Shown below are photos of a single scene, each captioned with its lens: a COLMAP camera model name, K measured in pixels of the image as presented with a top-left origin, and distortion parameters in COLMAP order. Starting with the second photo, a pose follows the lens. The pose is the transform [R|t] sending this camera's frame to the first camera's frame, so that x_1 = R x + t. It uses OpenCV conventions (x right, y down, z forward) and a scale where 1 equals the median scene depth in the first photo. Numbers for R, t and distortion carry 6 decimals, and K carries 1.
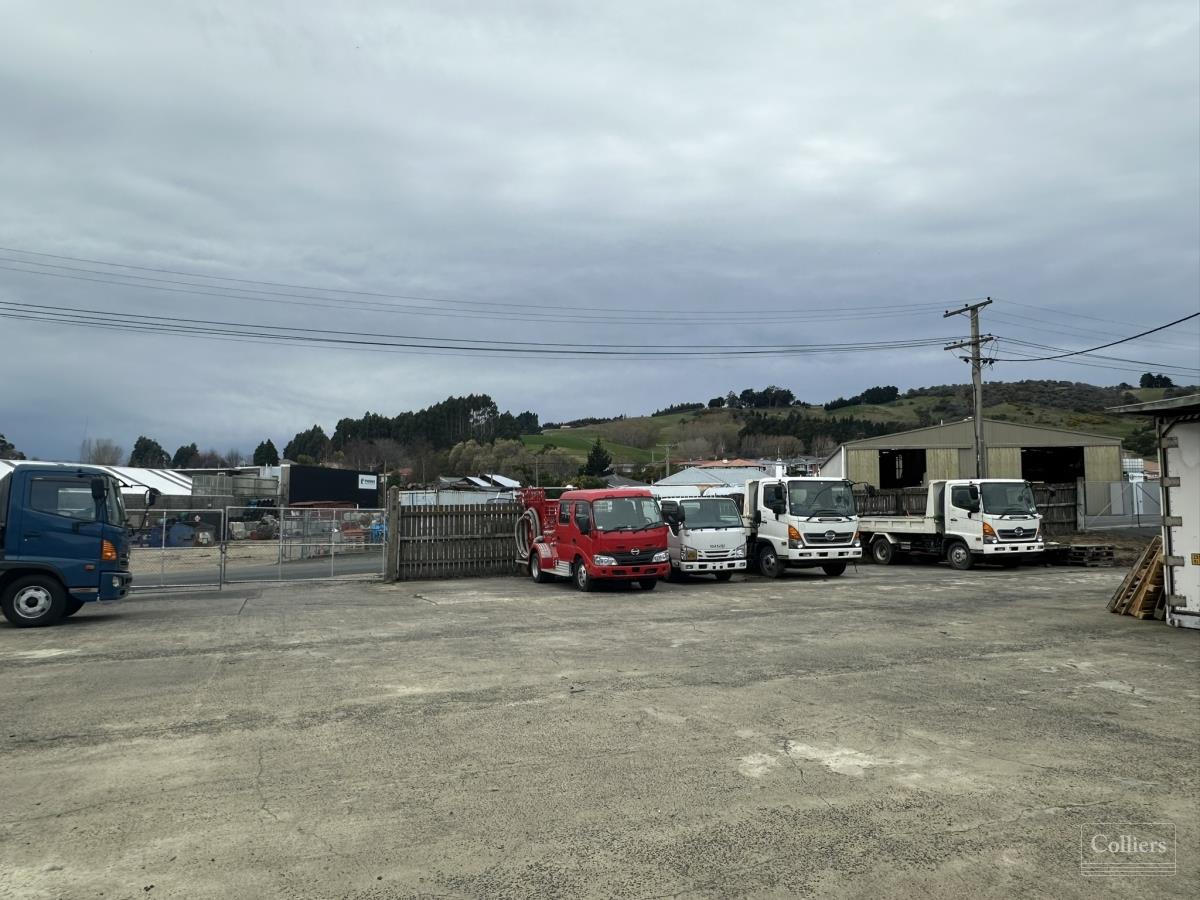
lens RADIAL K [[794.8, 0, 601.5], [0, 794.8, 449.9], [0, 0, 1]] dist [-0.003312, 0.003684]
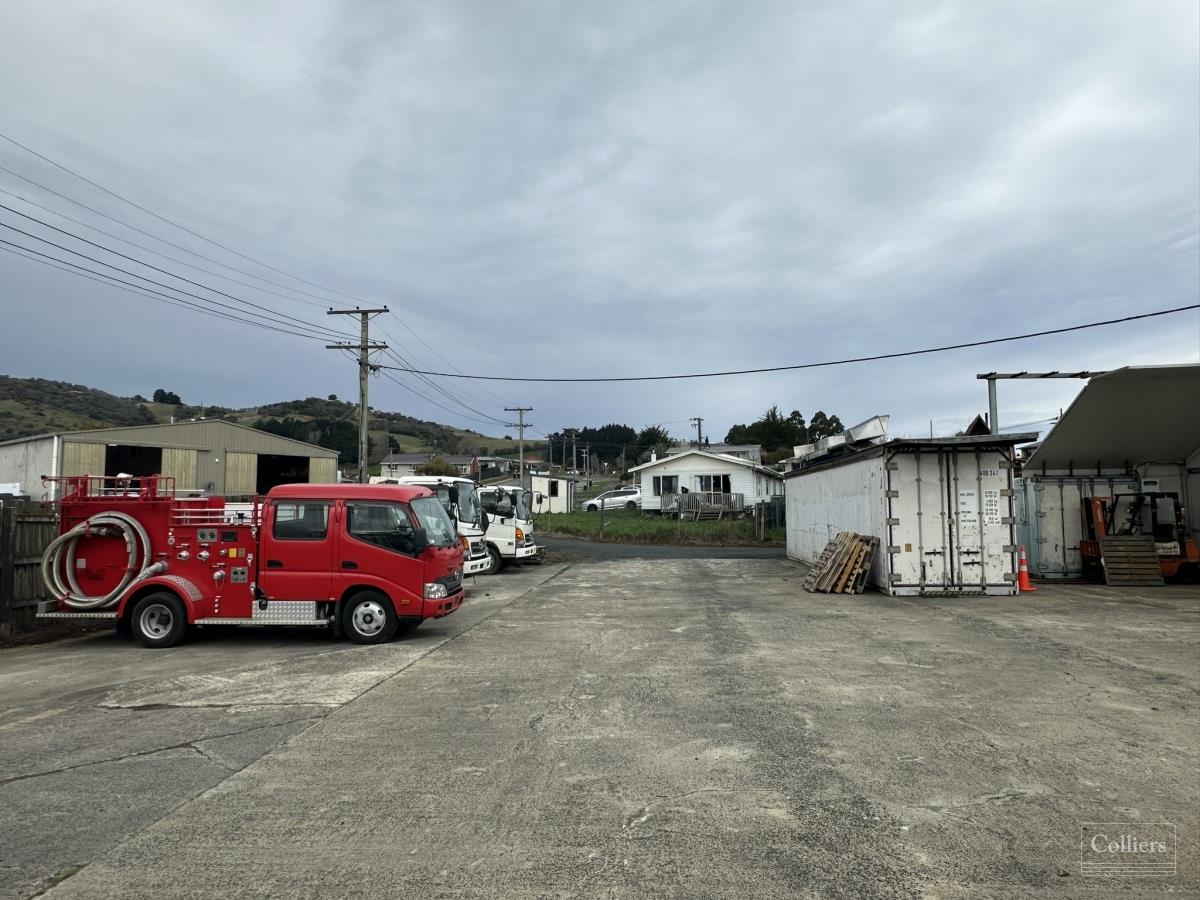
lens RADIAL K [[794.8, 0, 596.1], [0, 794.8, 444.7], [0, 0, 1]] dist [-0.003312, 0.003684]
pose [[0.438365, 0.078442, 0.895368, -0.168646], [-0.063358, 0.996403, -0.056274, 0.014075], [-0.896561, -0.032060, 0.441758, 0.180955]]
